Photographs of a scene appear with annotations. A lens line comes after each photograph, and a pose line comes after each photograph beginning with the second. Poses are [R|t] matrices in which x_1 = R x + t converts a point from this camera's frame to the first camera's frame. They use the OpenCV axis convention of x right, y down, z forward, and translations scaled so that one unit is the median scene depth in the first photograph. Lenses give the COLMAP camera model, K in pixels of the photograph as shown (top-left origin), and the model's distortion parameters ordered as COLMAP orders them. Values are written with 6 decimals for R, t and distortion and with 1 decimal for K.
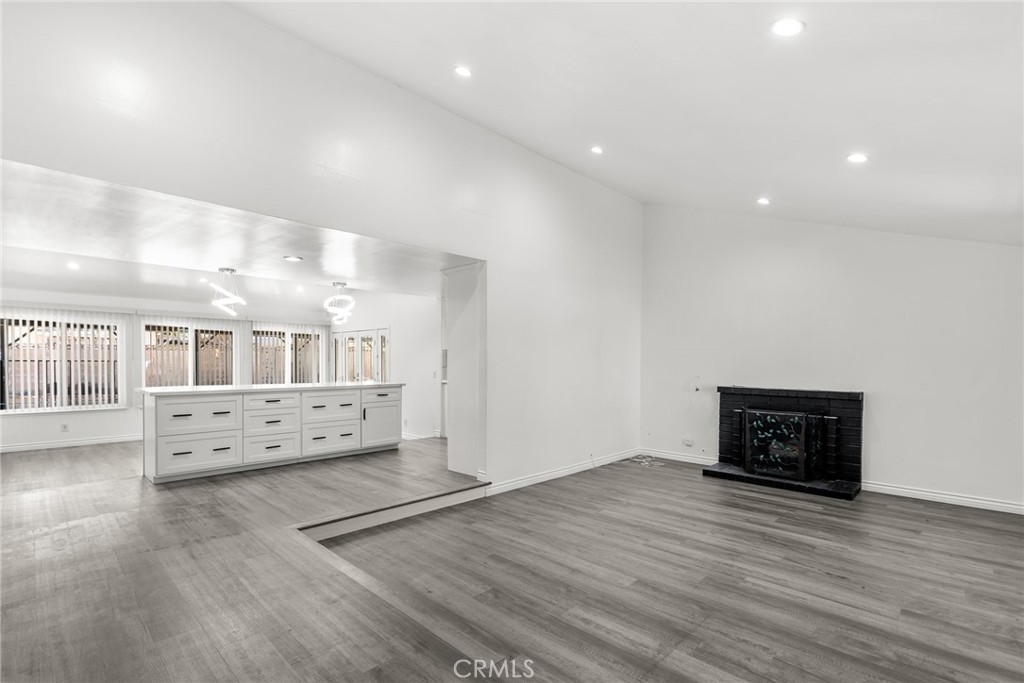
lens RADIAL K [[477.7, 0, 516.1], [0, 477.7, 368.5], [0, 0, 1]] dist [-0.000087, 0.001042]
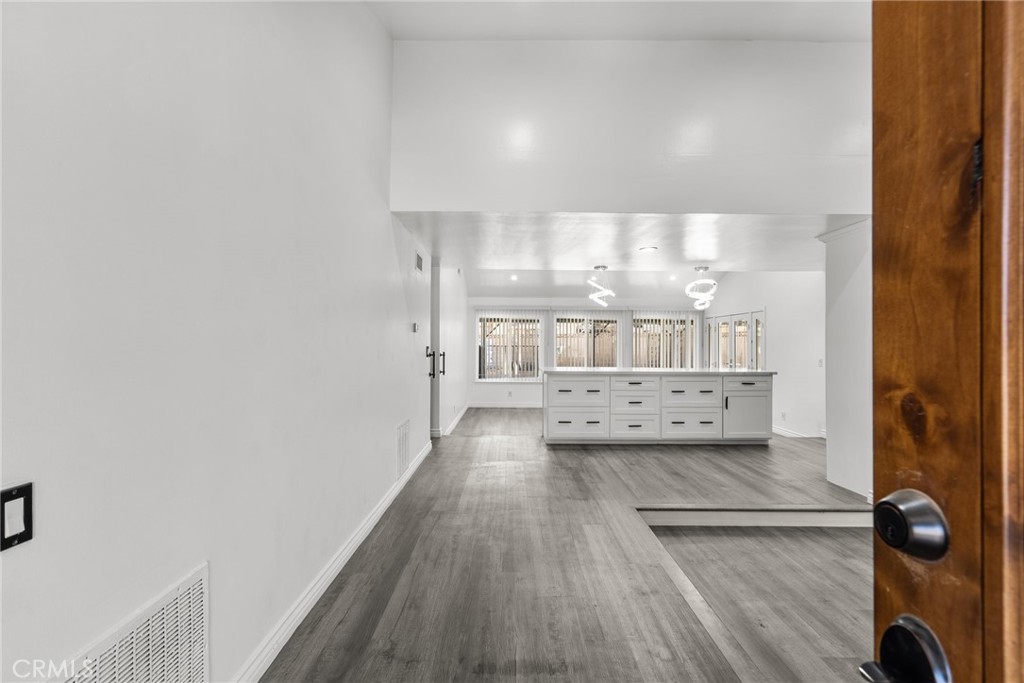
lens RADIAL K [[466.7, 0, 510.2], [0, 466.7, 345.1], [0, 0, 1]] dist [-0.000103, 0.000879]
pose [[0.697744, -0.001204, -0.716346, 0.052181], [-0.012140, 0.999835, -0.013506, -0.000671], [0.716244, 0.018120, 0.697614, 0.063740]]
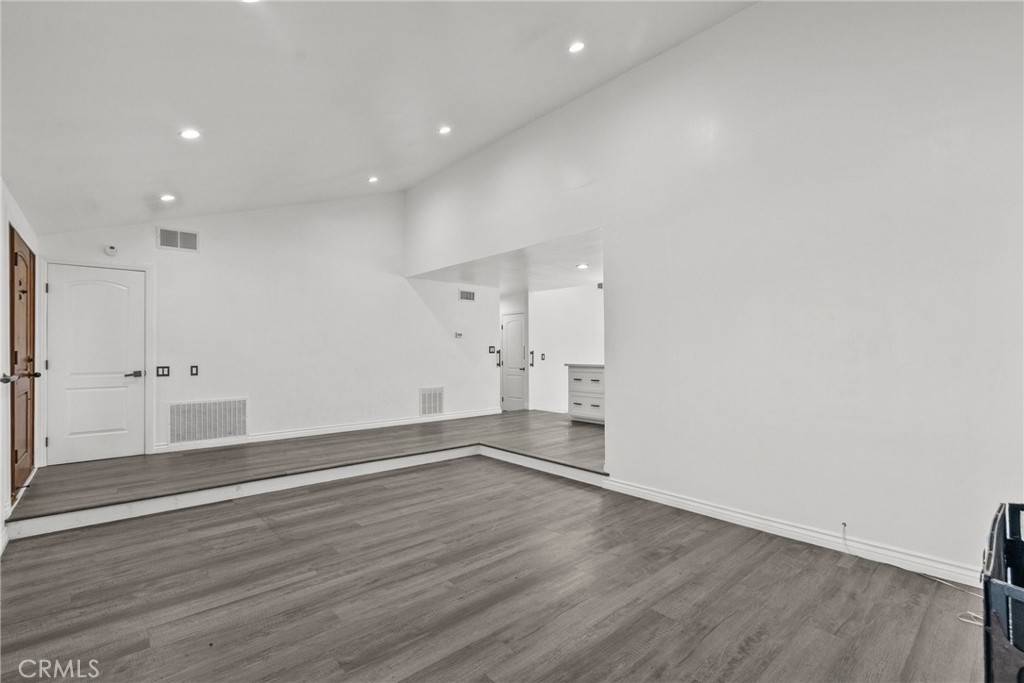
lens RADIAL K [[462.3, 0, 511.8], [0, 462.3, 349.4], [0, 0, 1]] dist [0.001135, 0.000412]
pose [[-0.081367, -0.011491, -0.996618, 0.777393], [-0.010947, 0.999884, -0.010635, 0.017655], [0.996624, 0.010045, -0.081483, 0.845268]]
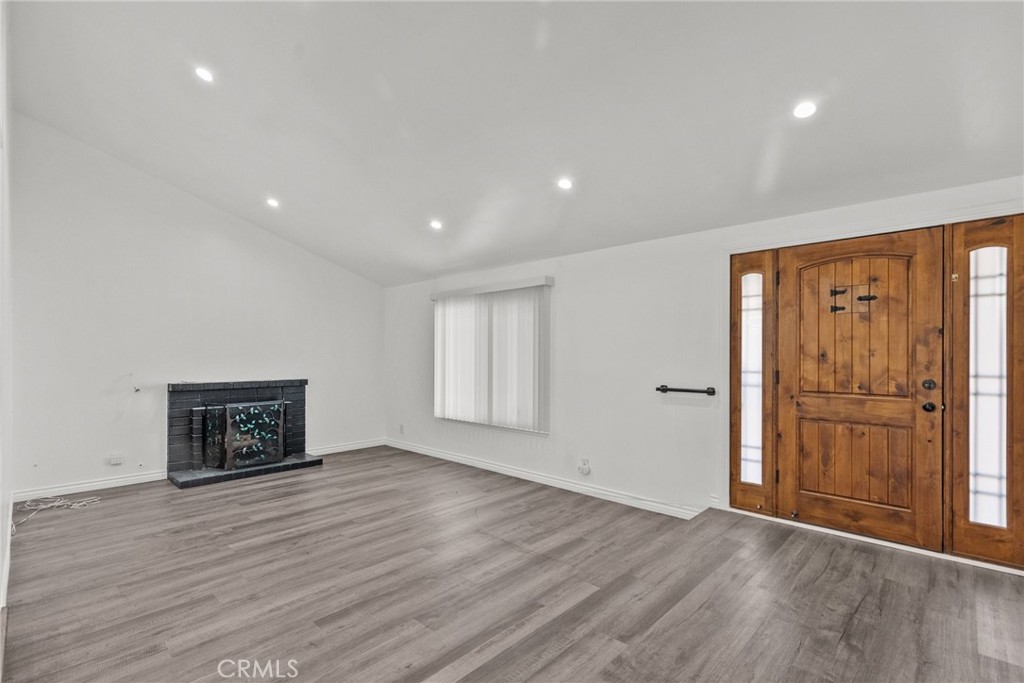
lens RADIAL K [[471.8, 0, 513.0], [0, 471.8, 354.3], [0, 0, 1]] dist [-0.000374, 0.000708]
pose [[-0.004319, -0.005055, 0.999978, -0.506275], [0.017086, 0.999841, 0.005128, -0.011426], [-0.999845, 0.017108, -0.004232, 0.458658]]
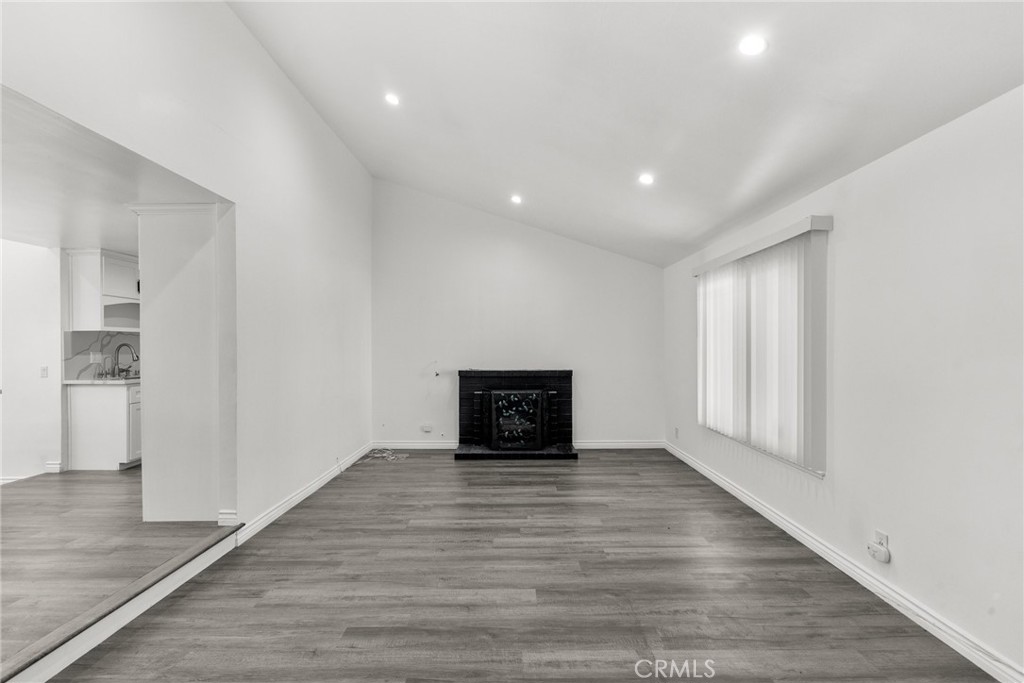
lens RADIAL K [[466.7, 0, 510.2], [0, 466.7, 345.1], [0, 0, 1]] dist [-0.000103, 0.000879]
pose [[0.726978, -0.006705, 0.686628, -0.222418], [0.019955, 0.999736, -0.011365, -0.004501], [-0.686370, 0.021964, 0.726921, 0.225789]]
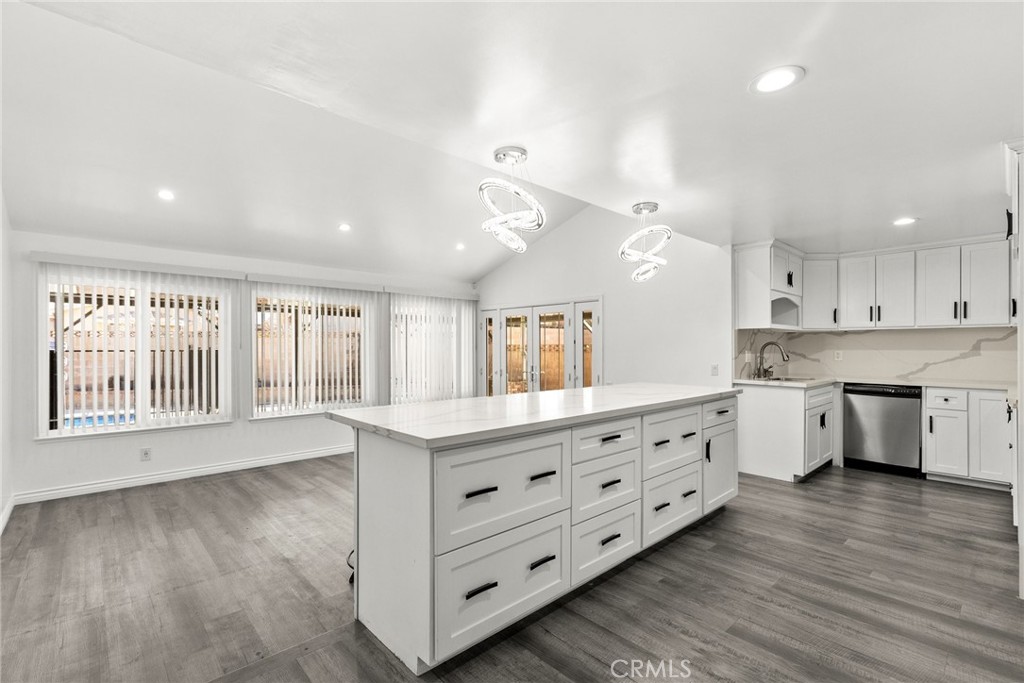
lens RADIAL K [[462.3, 0, 511.8], [0, 462.3, 349.4], [0, 0, 1]] dist [0.001135, 0.000412]
pose [[0.998653, -0.005106, -0.051642, -0.608807], [0.004519, 0.999924, -0.011489, -0.012481], [0.051697, 0.011240, 0.998600, 0.582490]]
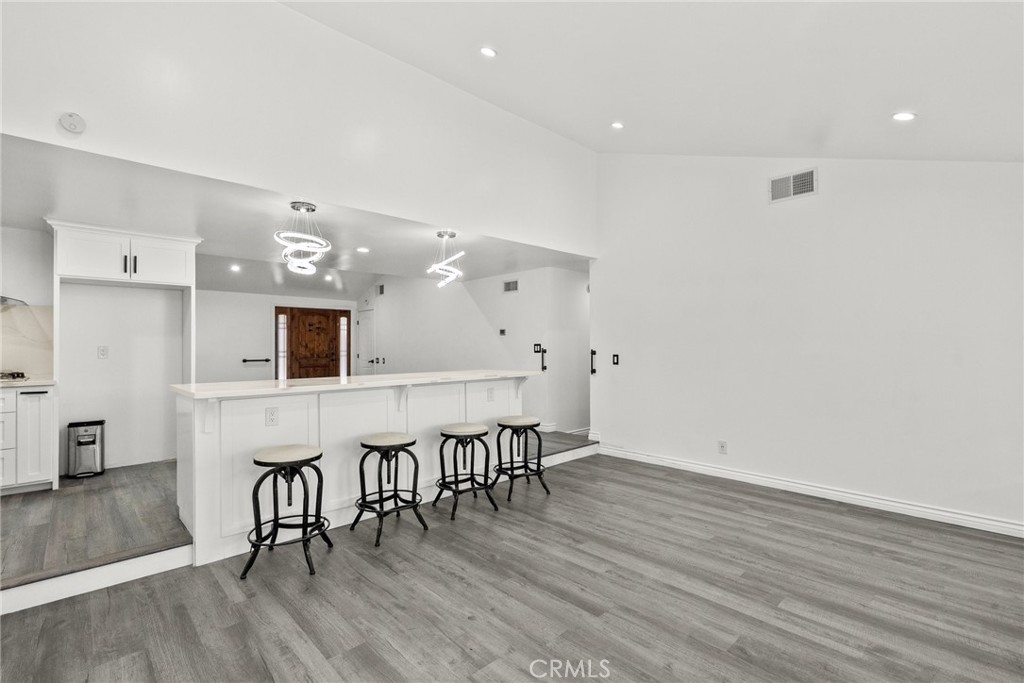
lens RADIAL K [[466.7, 0, 510.2], [0, 466.7, 345.1], [0, 0, 1]] dist [-0.000103, 0.000879]
pose [[-0.998904, 0.001565, 0.046781, -0.791921], [0.002052, 0.999944, 0.010371, -0.019588], [-0.046762, 0.010456, -0.998851, 1.911875]]
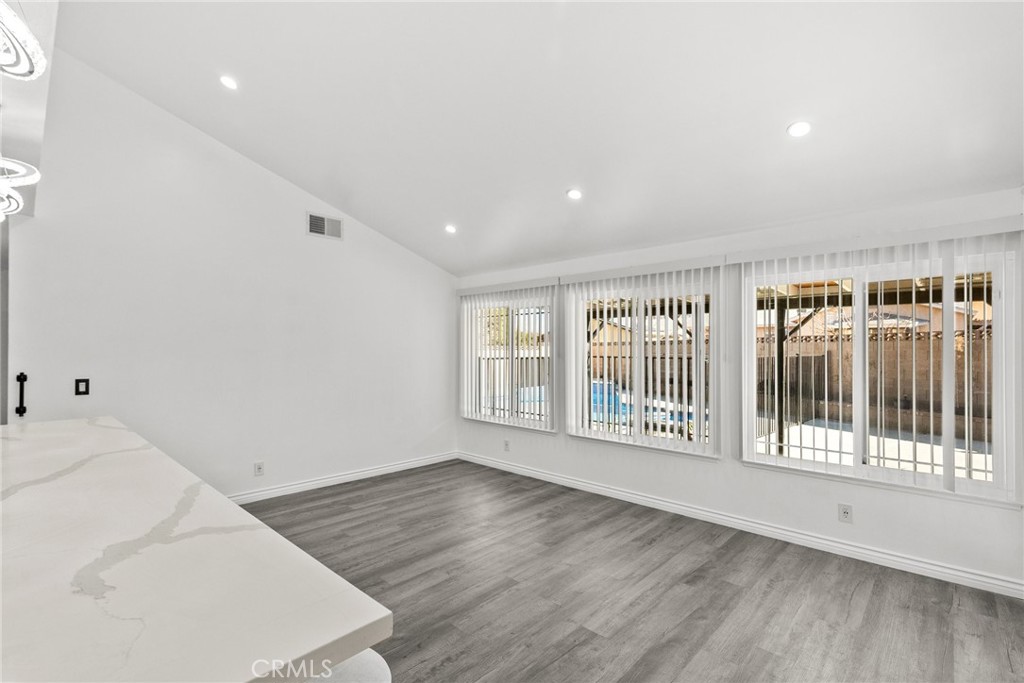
lens RADIAL K [[468.6, 0, 512.1], [0, 468.6, 345.5], [0, 0, 1]] dist [-0.000213, 0.000178]
pose [[0.014609, -0.011439, -0.999828, -0.281344], [-0.018438, 0.999761, -0.011708, -0.039506], [0.999723, 0.018605, 0.014395, 1.448889]]
